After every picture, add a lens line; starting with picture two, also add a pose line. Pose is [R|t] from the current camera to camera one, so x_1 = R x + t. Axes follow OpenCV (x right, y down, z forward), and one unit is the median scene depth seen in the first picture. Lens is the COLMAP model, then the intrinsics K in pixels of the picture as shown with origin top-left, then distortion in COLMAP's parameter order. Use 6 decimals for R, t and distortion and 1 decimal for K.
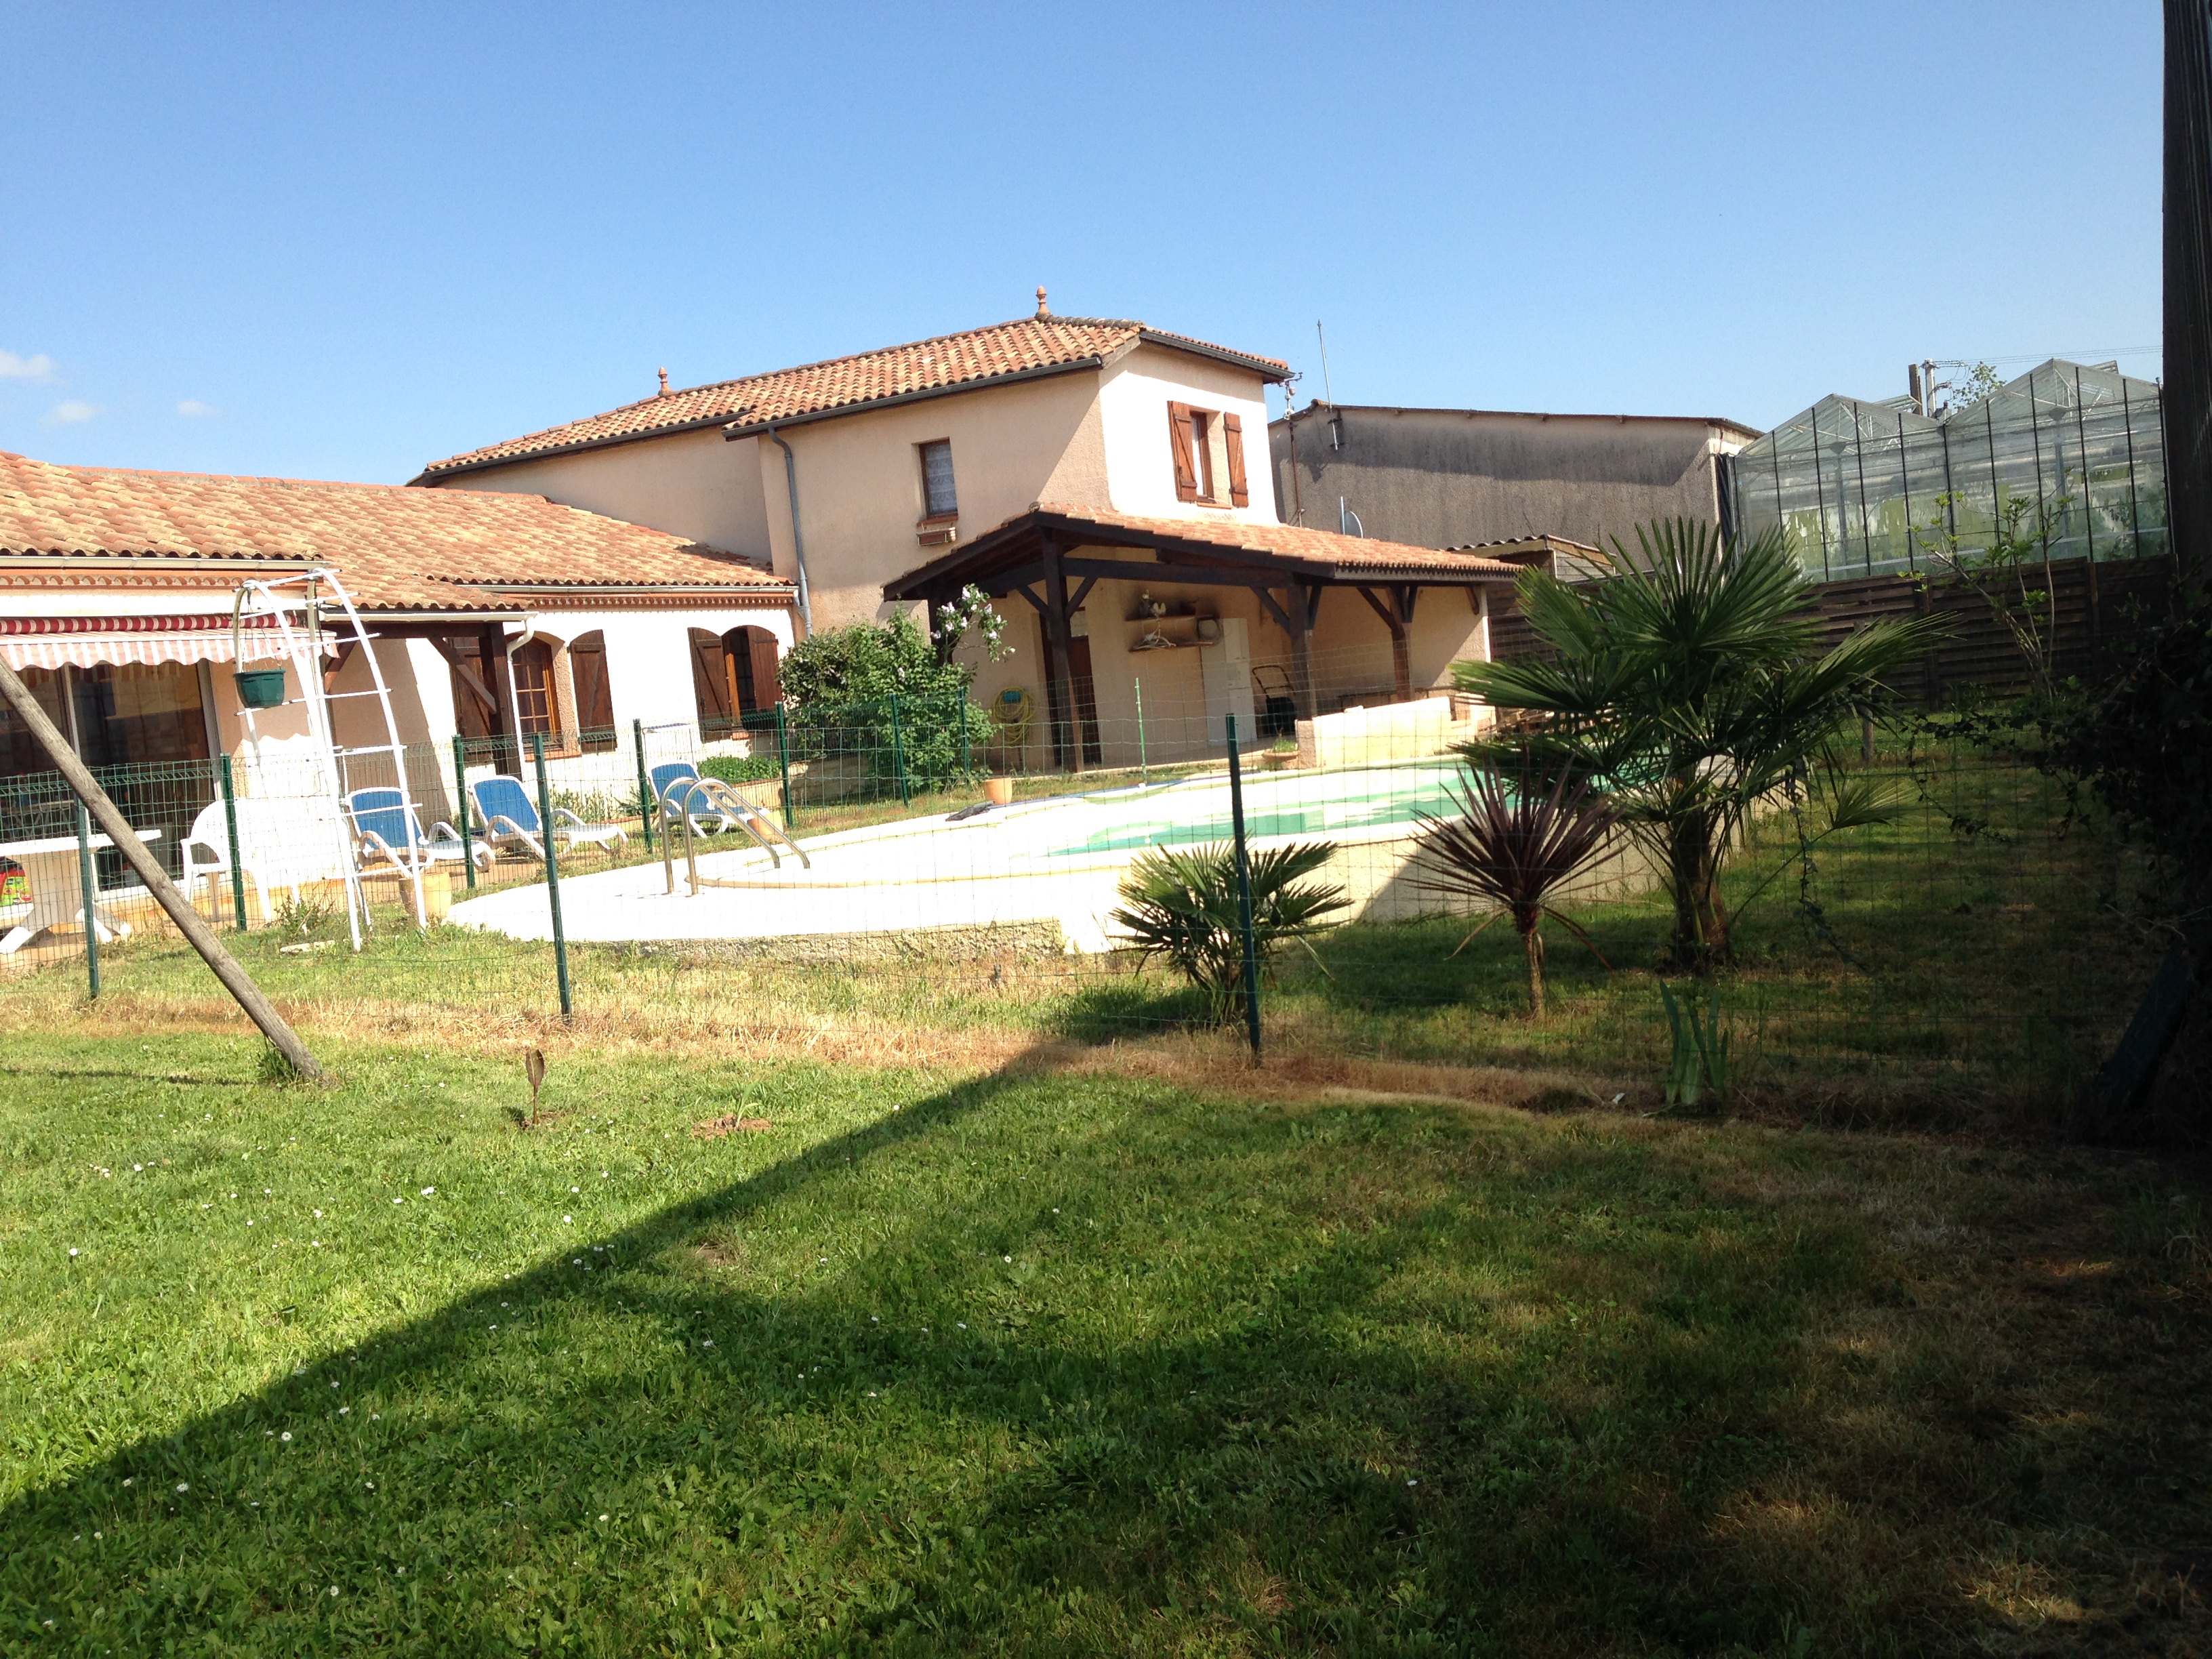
lens RADIAL K [[2073.8, 0, 1115.5], [0, 2073.8, 821.1], [0, 0, 1]] dist [0.065635, 0.000000]
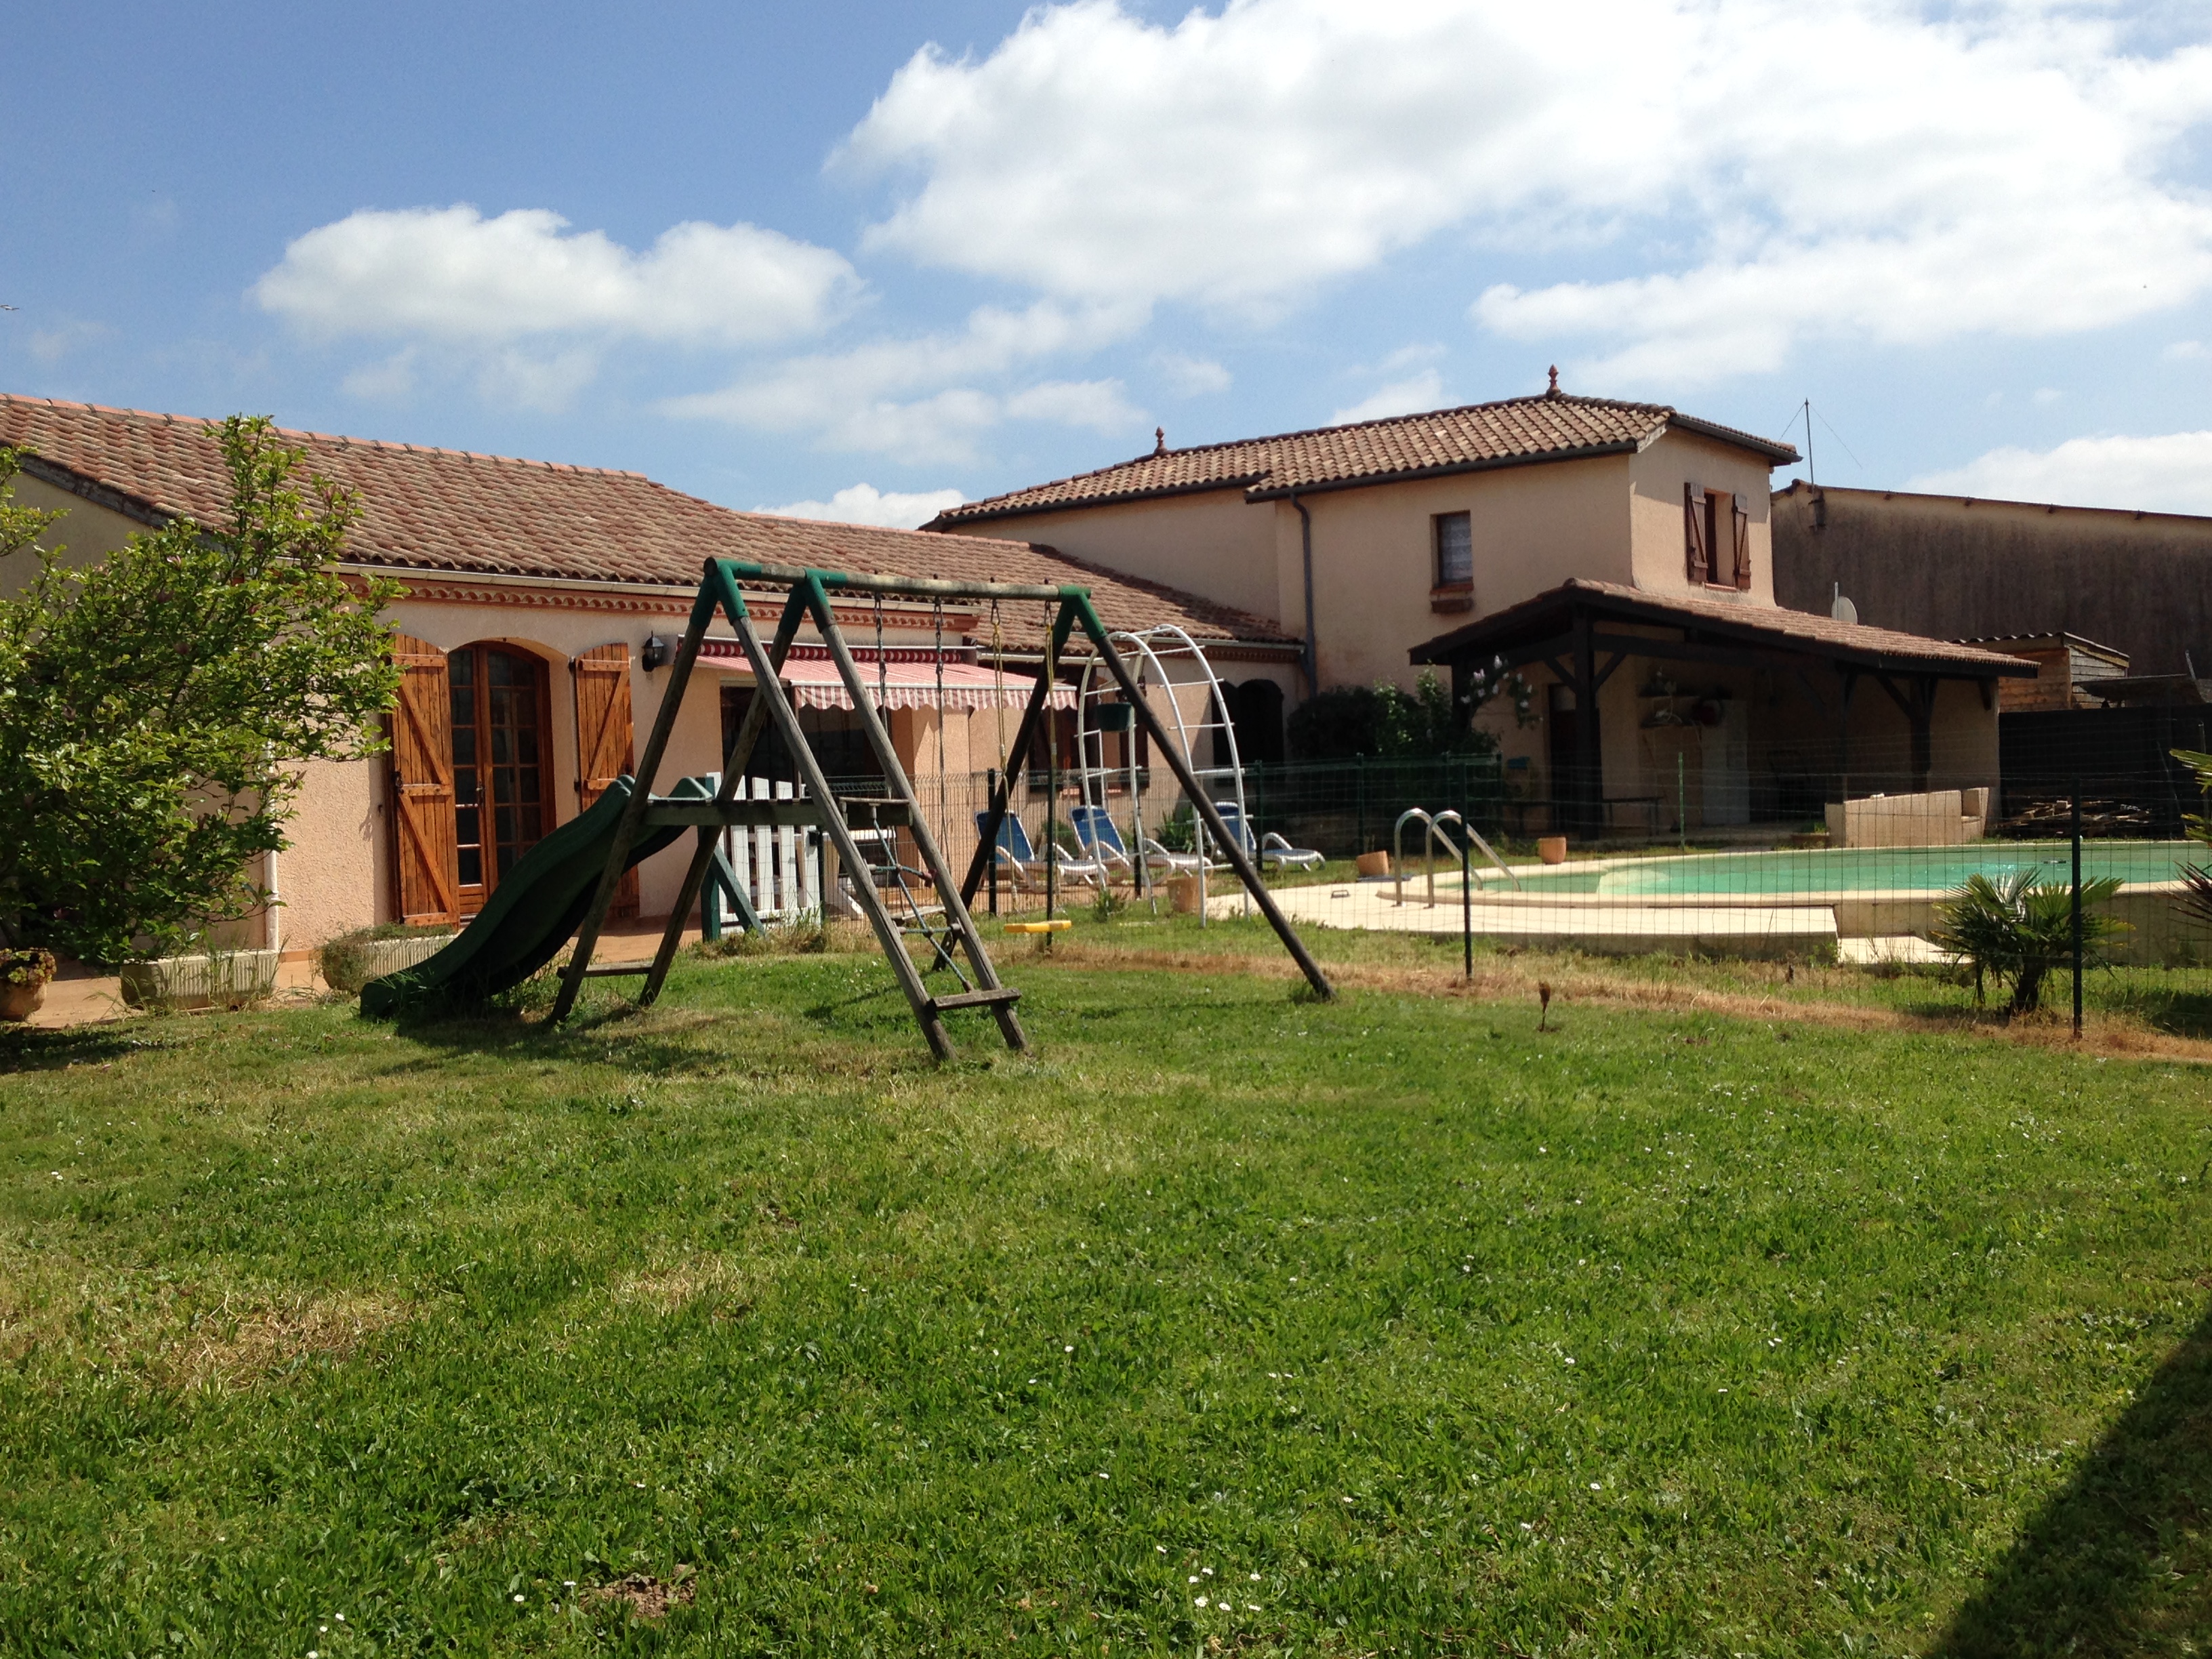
lens RADIAL K [[2237.2, 0, 1108.6], [0, 2237.2, 822.1], [0, 0, 1]] dist [0.069213, 0.000000]
pose [[0.986439, 0.067816, -0.149460, -0.145436], [-0.072558, 0.997012, -0.026503, 0.025108], [0.147216, 0.036988, 0.988412, -0.236448]]
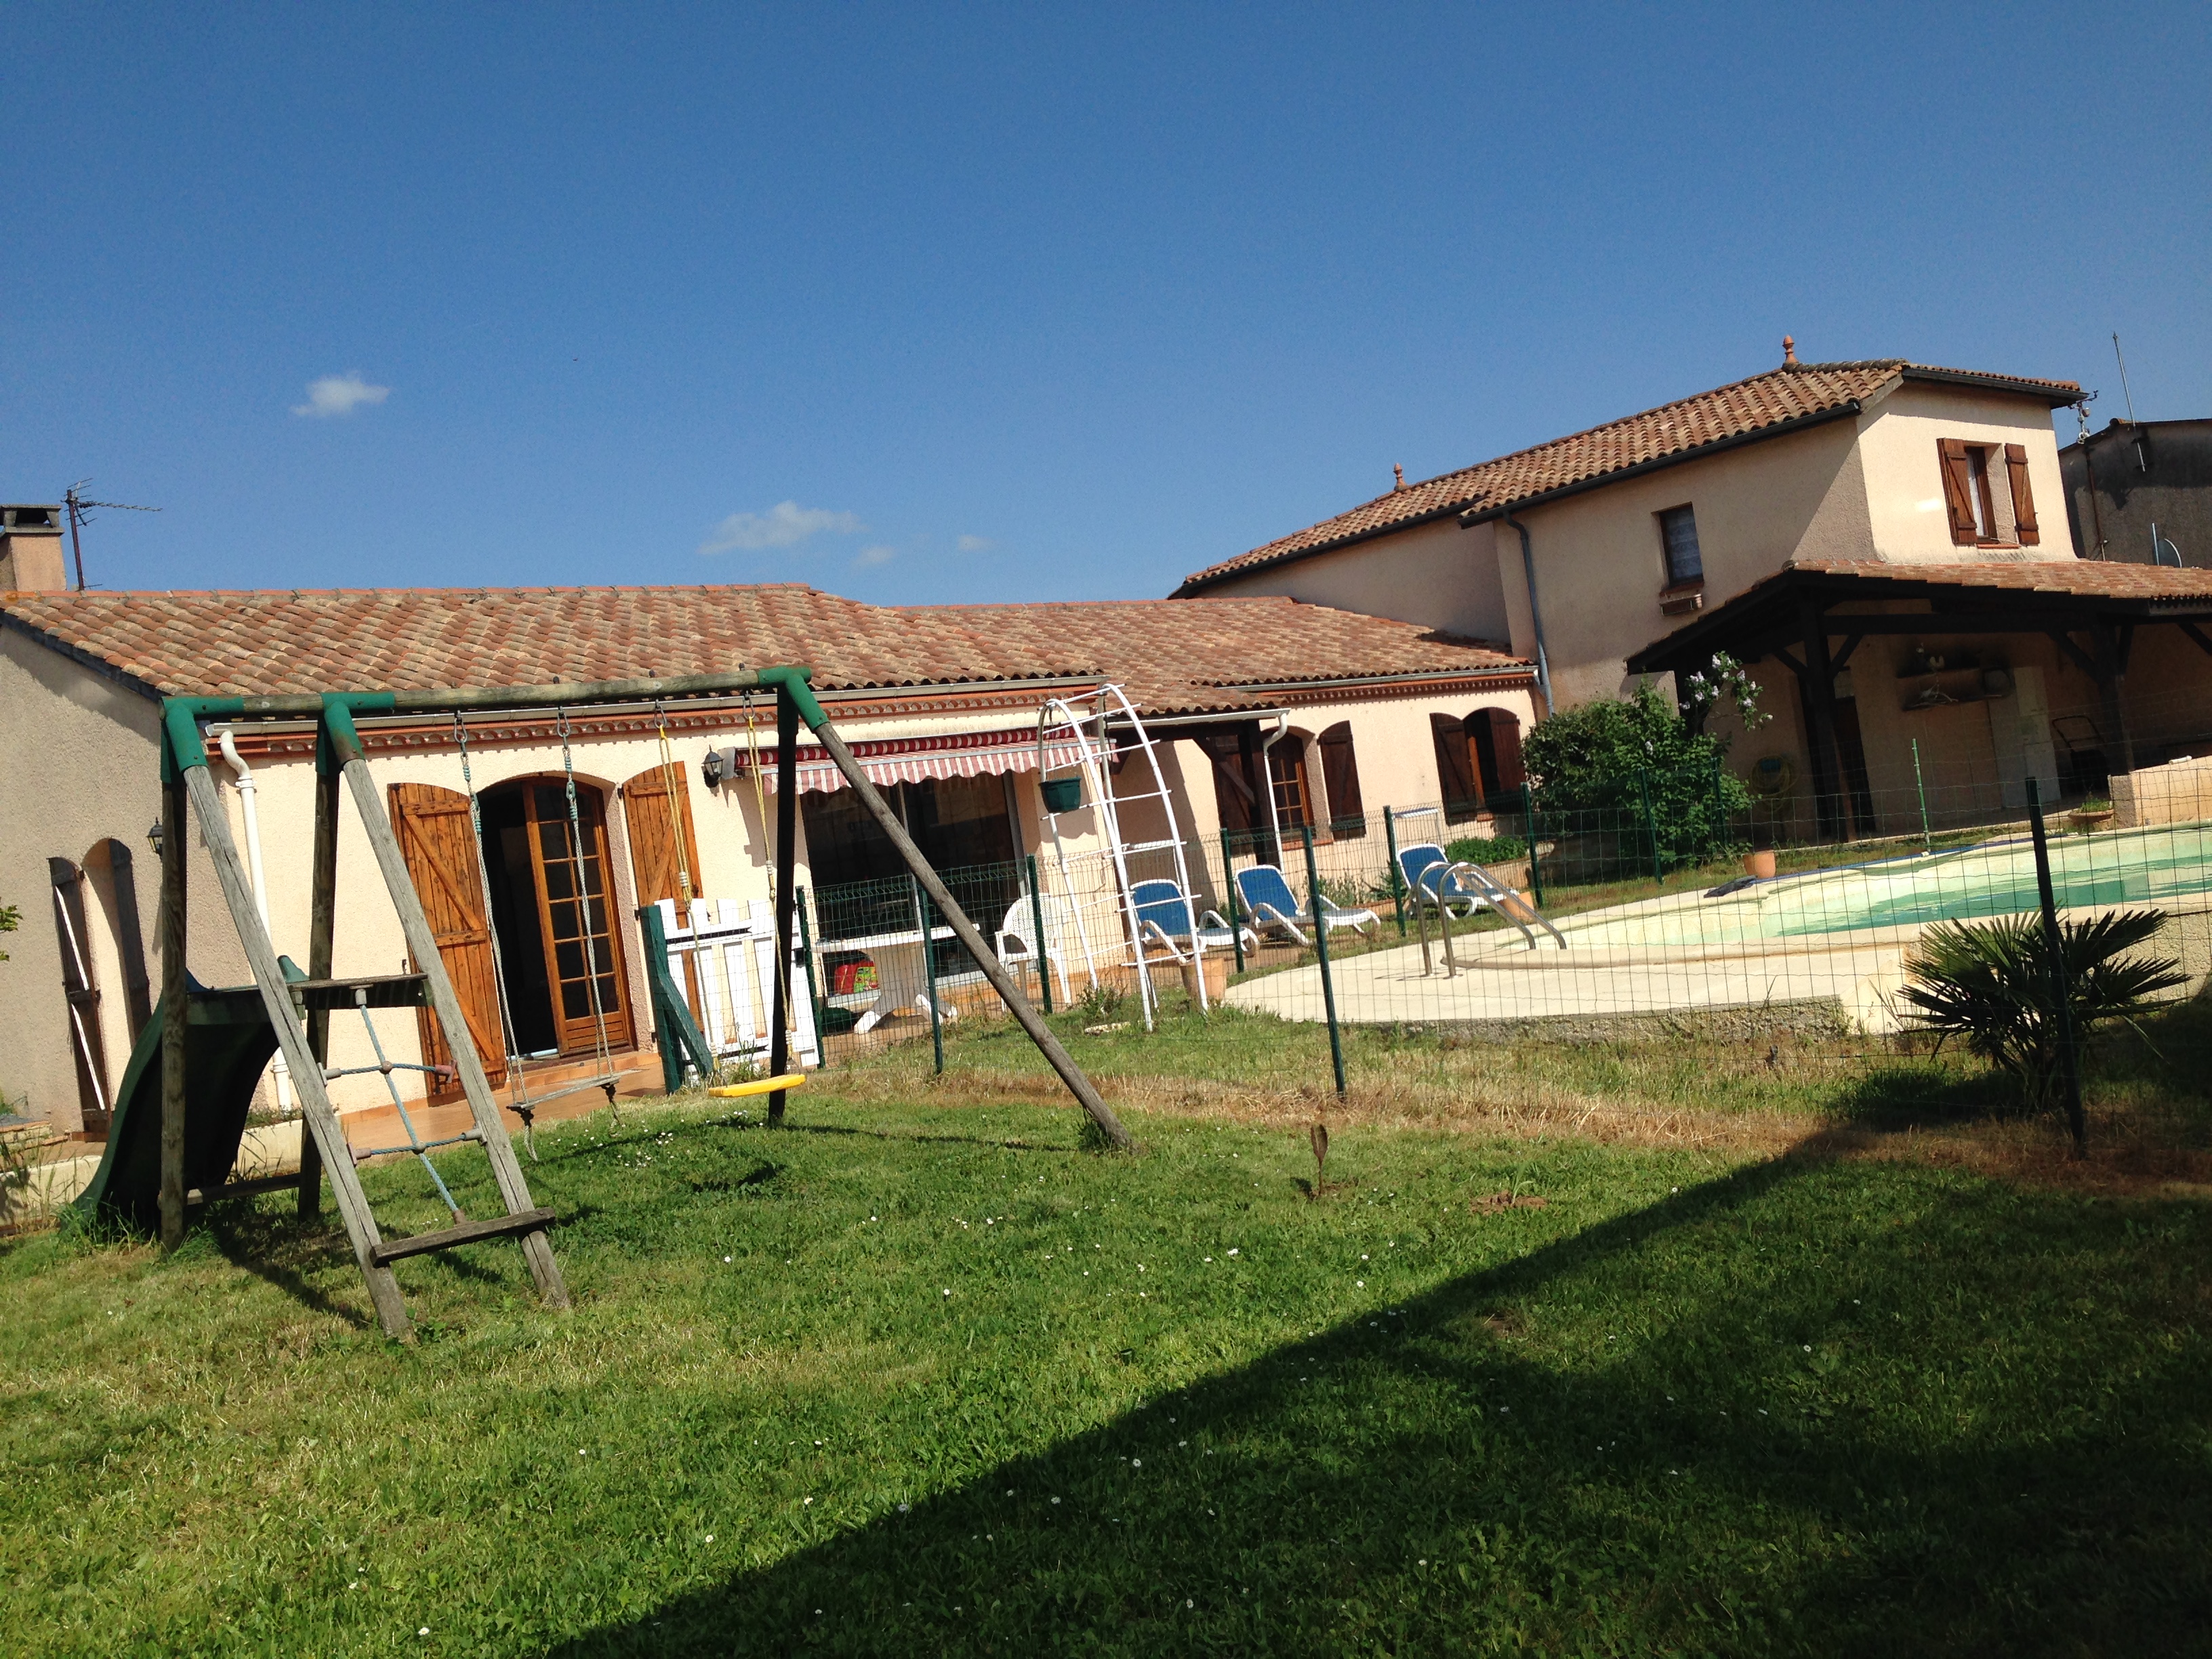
lens RADIAL K [[2073.8, 0, 1087.7], [0, 2073.8, 818.1], [0, 0, 1]] dist [0.065635, 0.000000]
pose [[0.933217, -0.040171, -0.357060, -0.001367], [0.025730, 0.998651, -0.045105, -0.000585], [0.358390, 0.032906, 0.932992, -0.014017]]
